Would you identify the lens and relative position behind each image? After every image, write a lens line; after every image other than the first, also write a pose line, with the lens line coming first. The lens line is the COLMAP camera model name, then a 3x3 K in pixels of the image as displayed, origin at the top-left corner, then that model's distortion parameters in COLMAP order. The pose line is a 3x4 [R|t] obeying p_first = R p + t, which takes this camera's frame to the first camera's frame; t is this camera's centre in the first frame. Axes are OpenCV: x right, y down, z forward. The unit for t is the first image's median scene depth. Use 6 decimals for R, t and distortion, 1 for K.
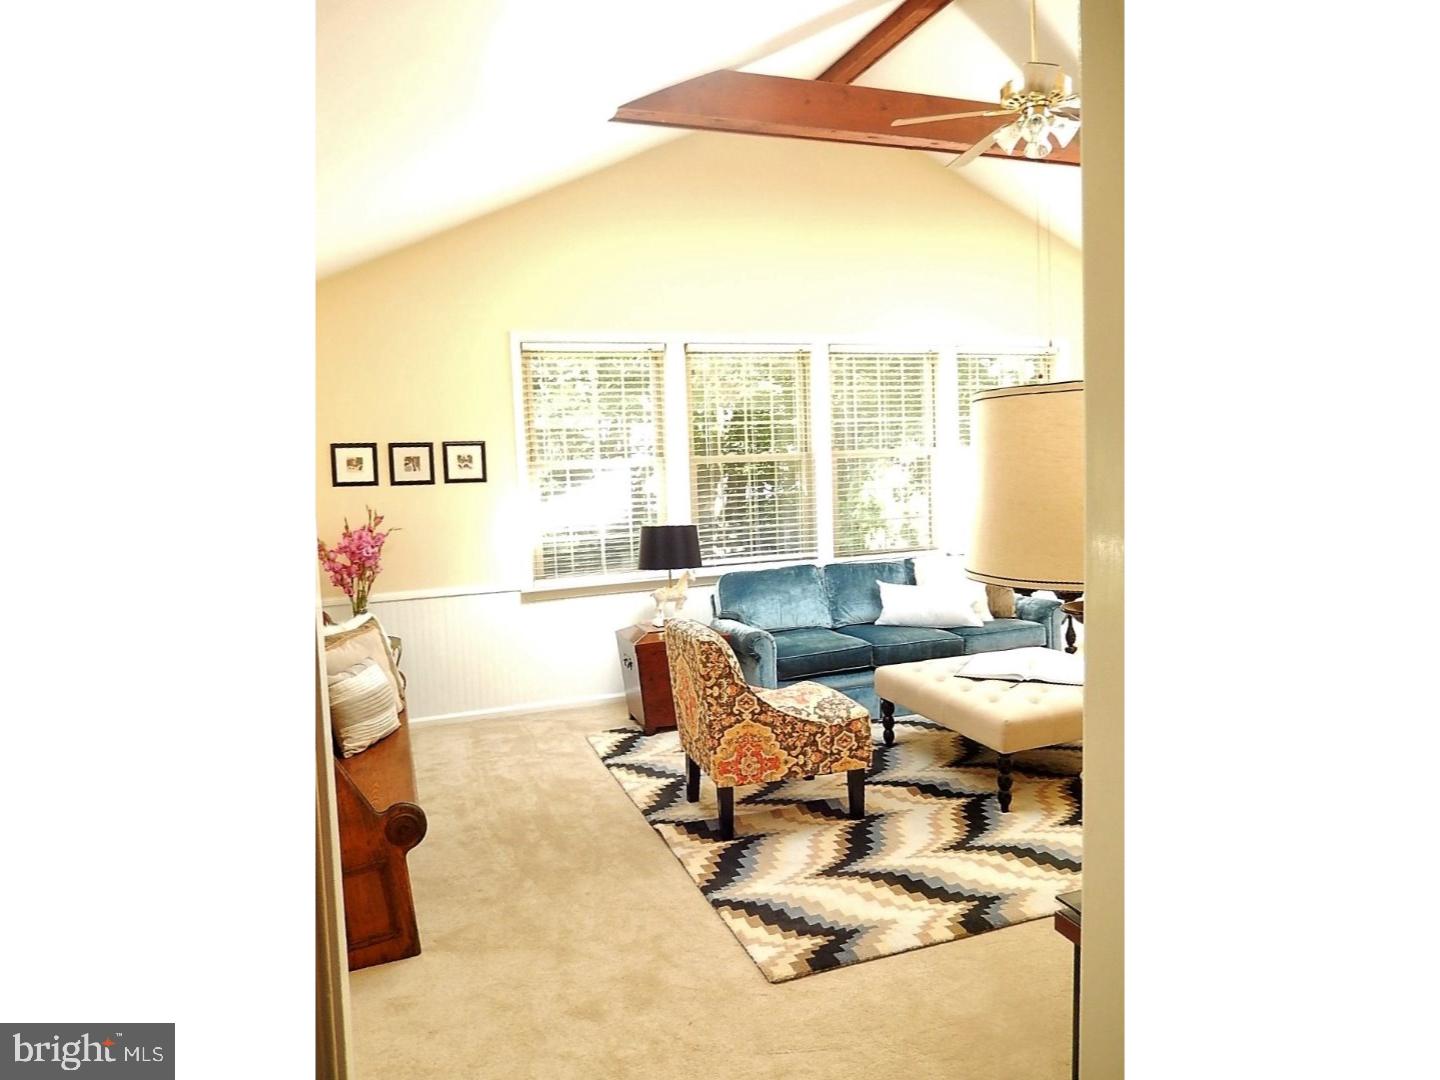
lens RADIAL K [[969.6, 0, 719.7], [0, 969.6, 513.5], [0, 0, 1]] dist [-0.082561, -0.000900]
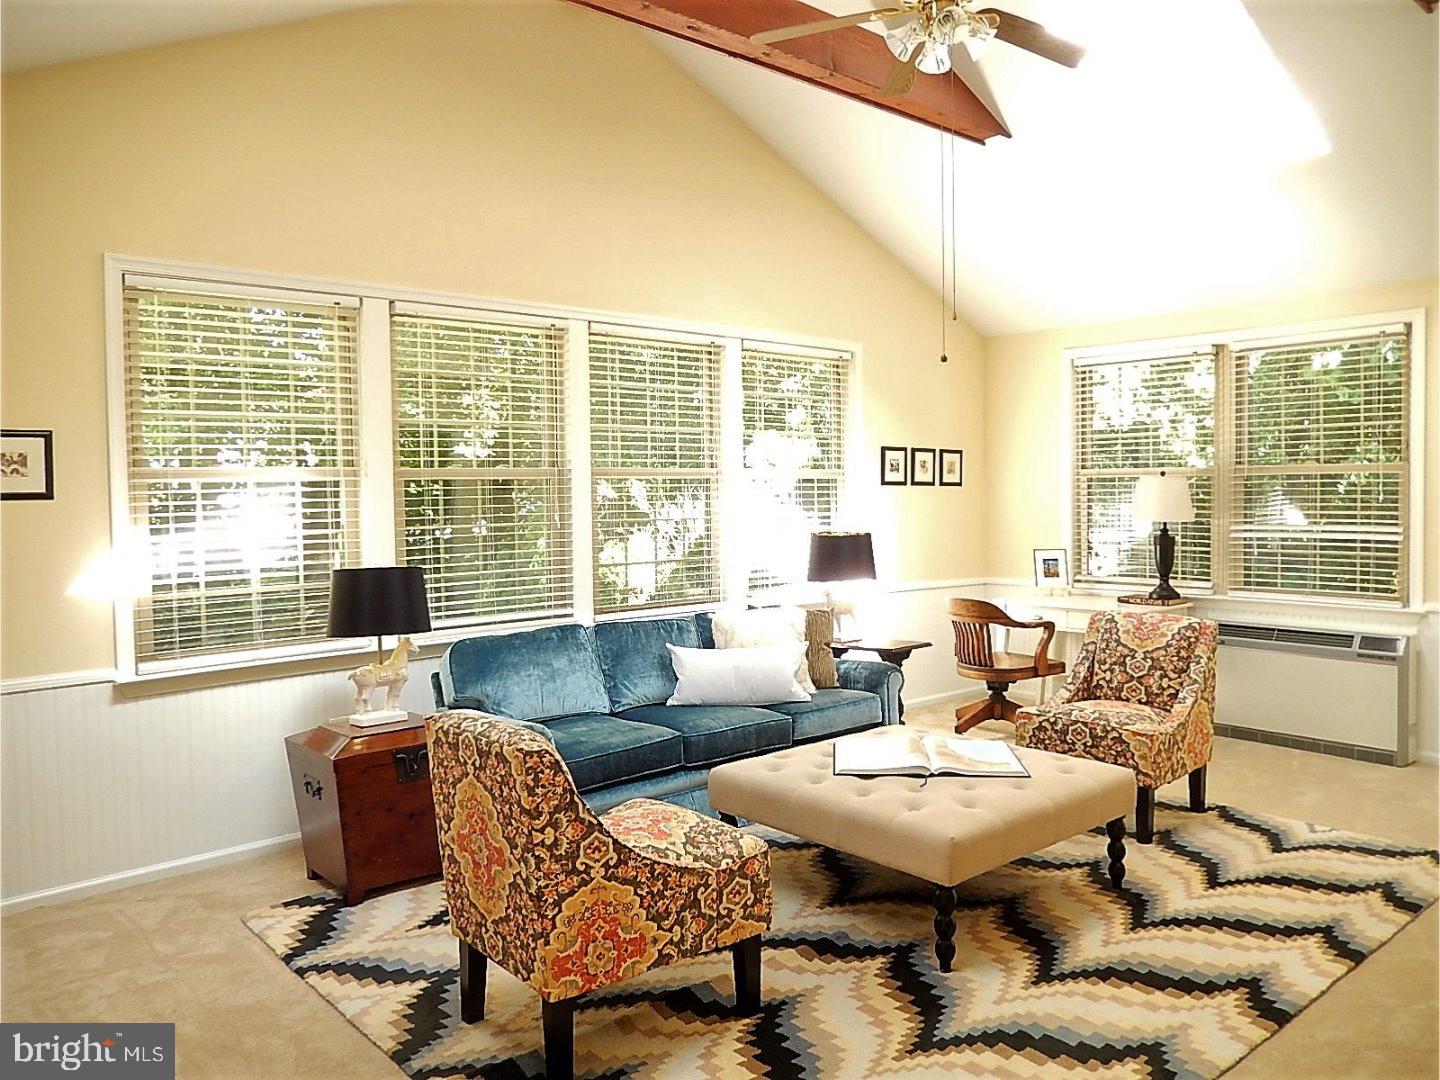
lens RADIAL K [[1074.6, 0, 718.4], [0, 1074.6, 522.4], [0, 0, 1]] dist [0.002621, -0.026650]
pose [[0.927883, 0.008709, 0.372769, -0.130600], [0.009851, 0.998806, -0.047855, 0.021794], [-0.372741, 0.048076, 0.926689, 0.293651]]
